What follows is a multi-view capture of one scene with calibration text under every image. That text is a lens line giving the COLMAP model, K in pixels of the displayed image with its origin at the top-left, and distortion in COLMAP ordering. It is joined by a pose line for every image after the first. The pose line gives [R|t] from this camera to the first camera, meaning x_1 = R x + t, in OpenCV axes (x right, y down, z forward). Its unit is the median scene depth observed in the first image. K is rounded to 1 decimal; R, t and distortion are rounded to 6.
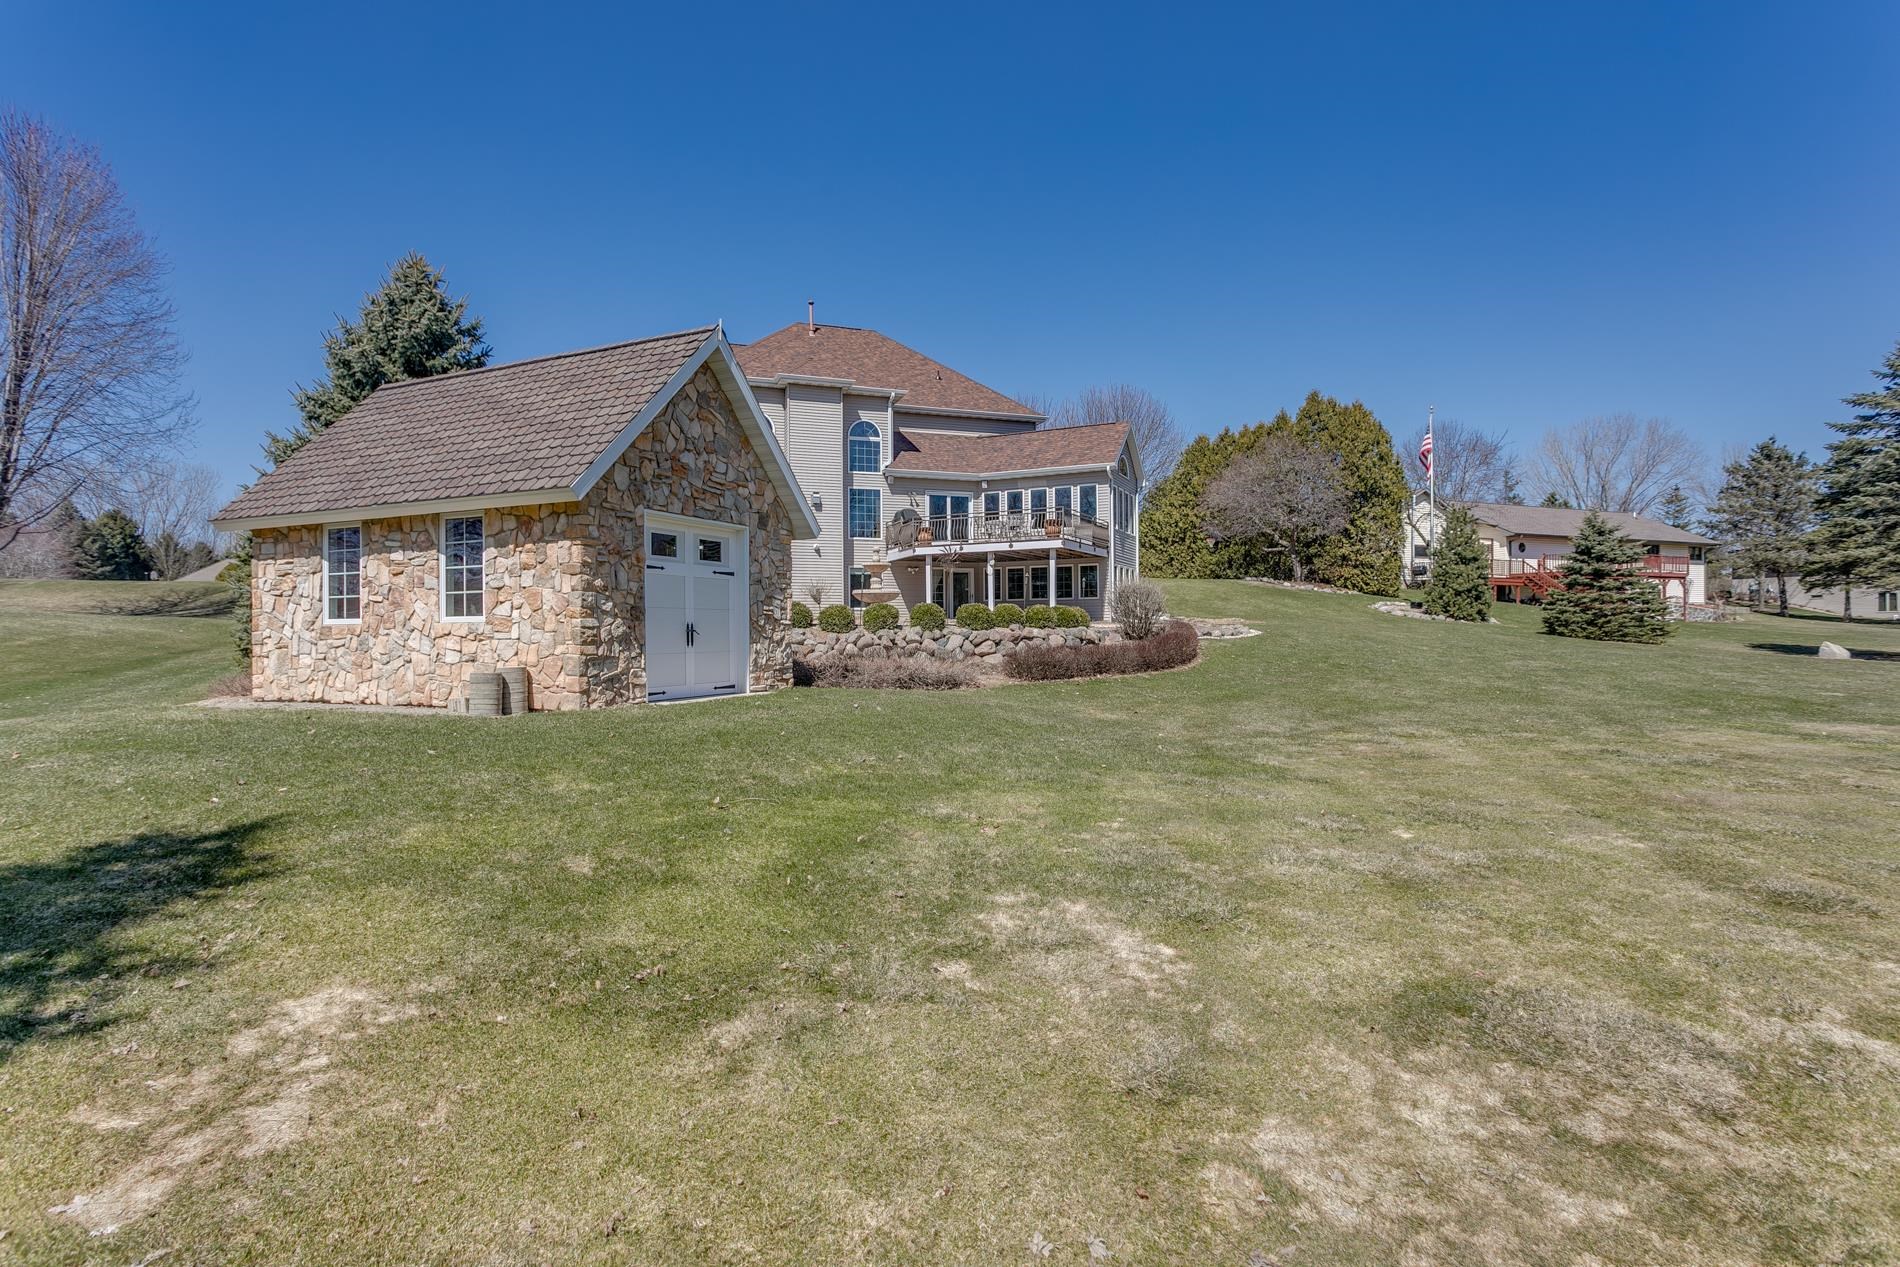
lens RADIAL K [[929.7, 0, 956.9], [0, 929.7, 635.5], [0, 0, 1]] dist [0.003819, 0.000331]
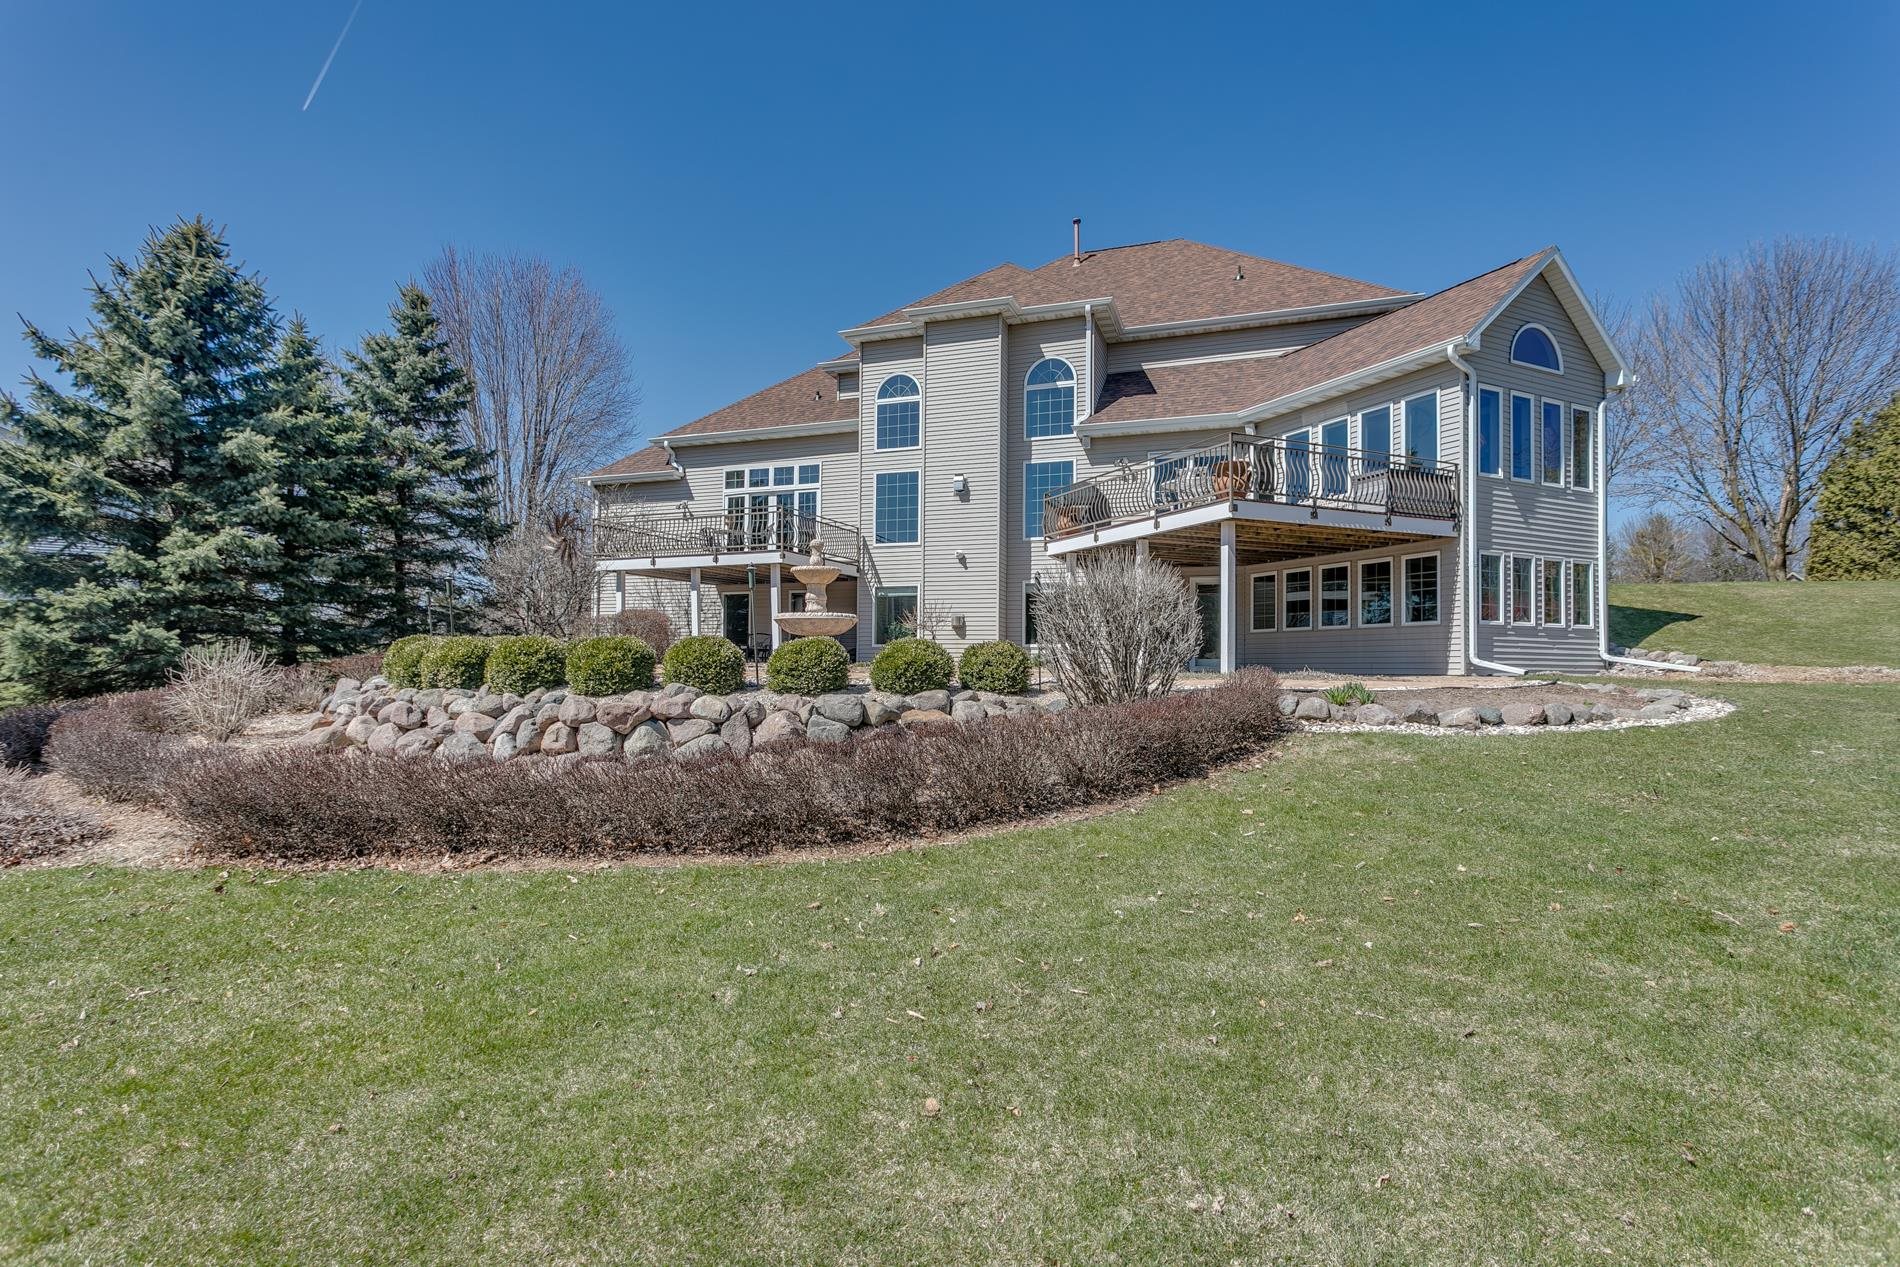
lens RADIAL K [[929.7, 0, 946.8], [0, 929.7, 649.7], [0, 0, 1]] dist [0.003819, 0.000331]
pose [[0.769010, -0.000673, -0.639236, 0.653275], [-0.015508, 0.999686, -0.019708, -0.029397], [0.639048, 0.025069, 0.768758, 1.128862]]
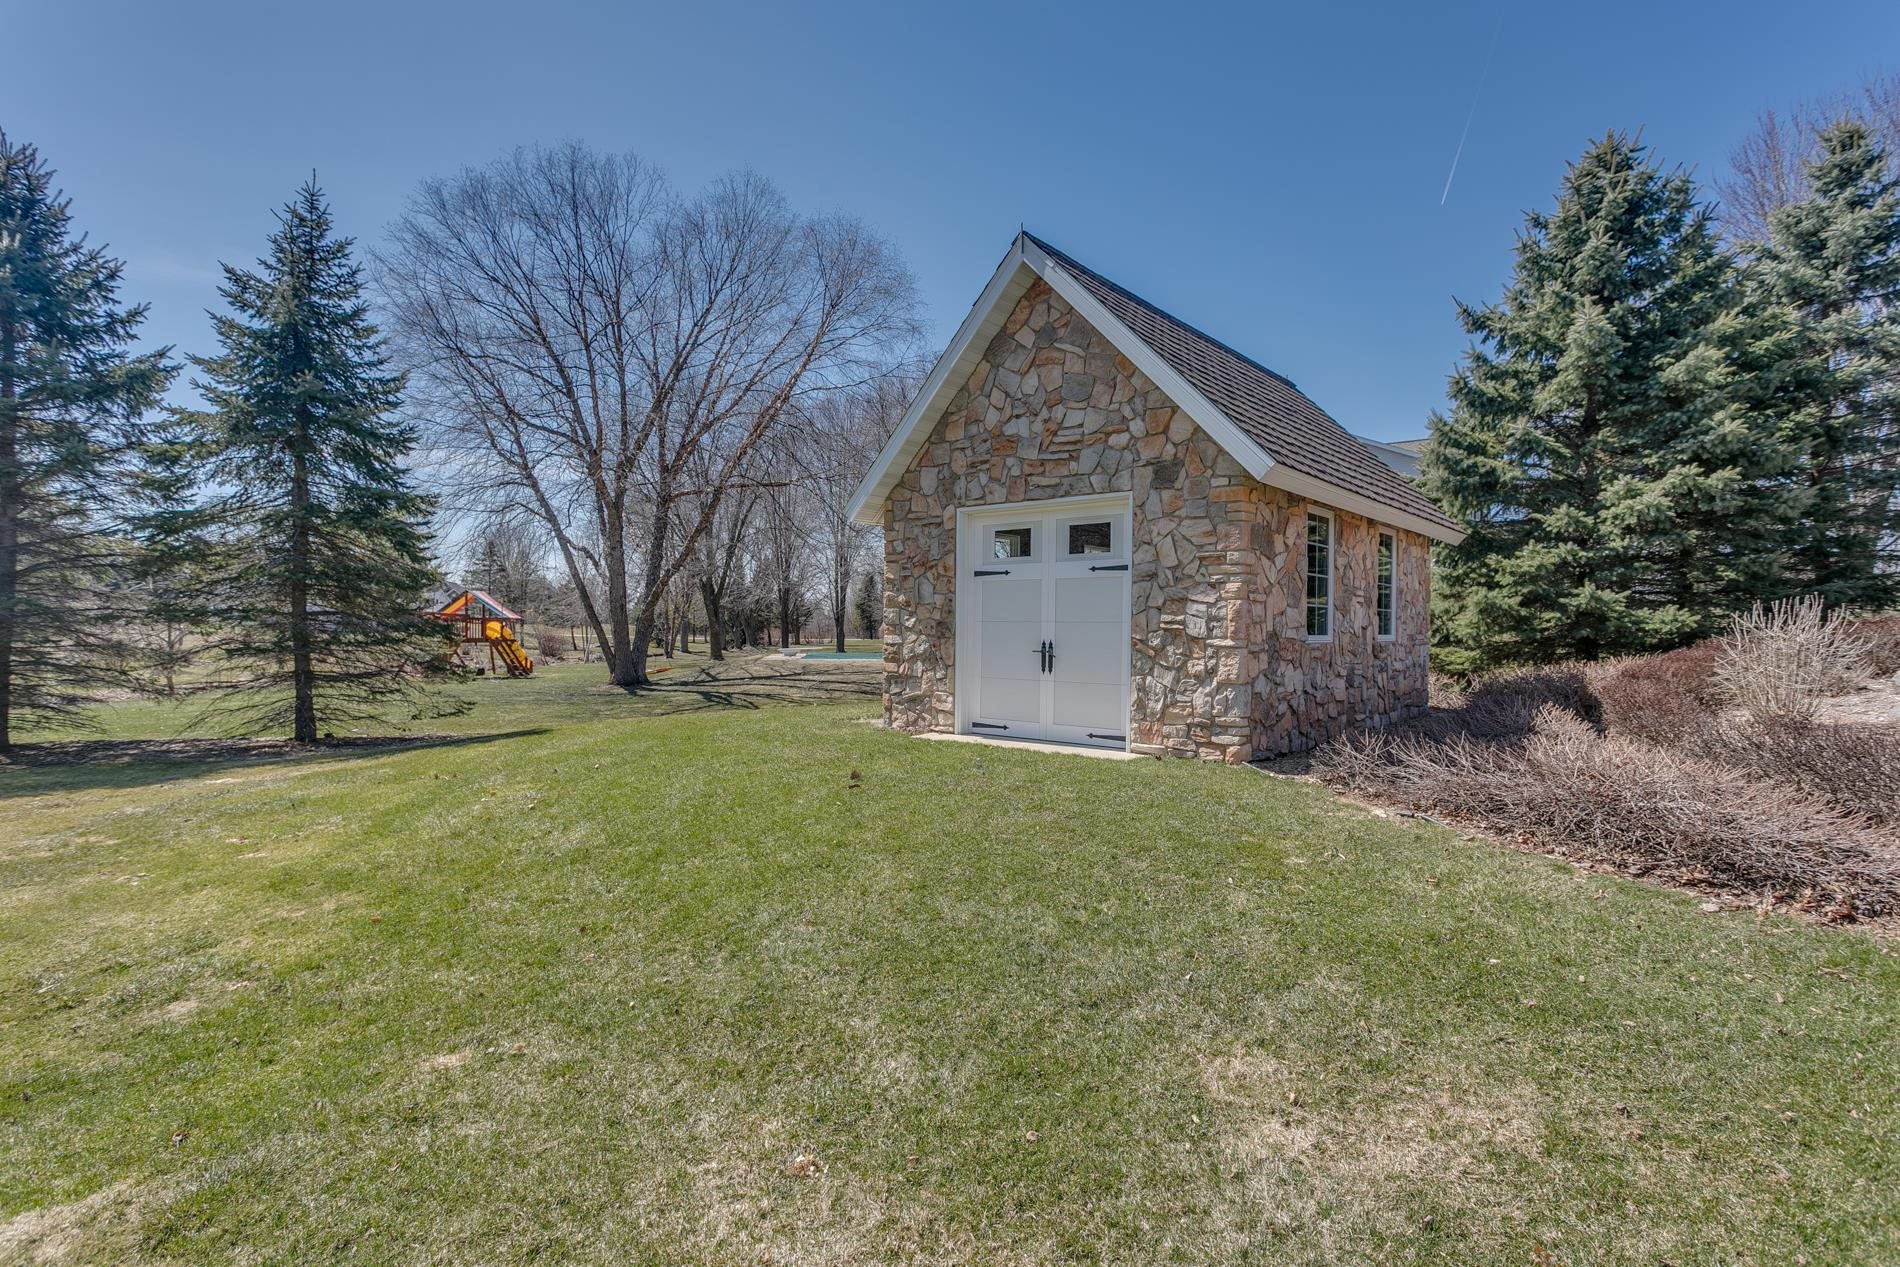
lens RADIAL K [[929.7, 0, 945.2], [0, 929.7, 630.8], [0, 0, 1]] dist [0.003819, 0.000331]
pose [[-0.294019, 0.012953, -0.955712, 0.397906], [-0.006390, 0.999859, 0.015518, -0.028893], [0.955778, 0.010669, -0.293895, 1.003827]]
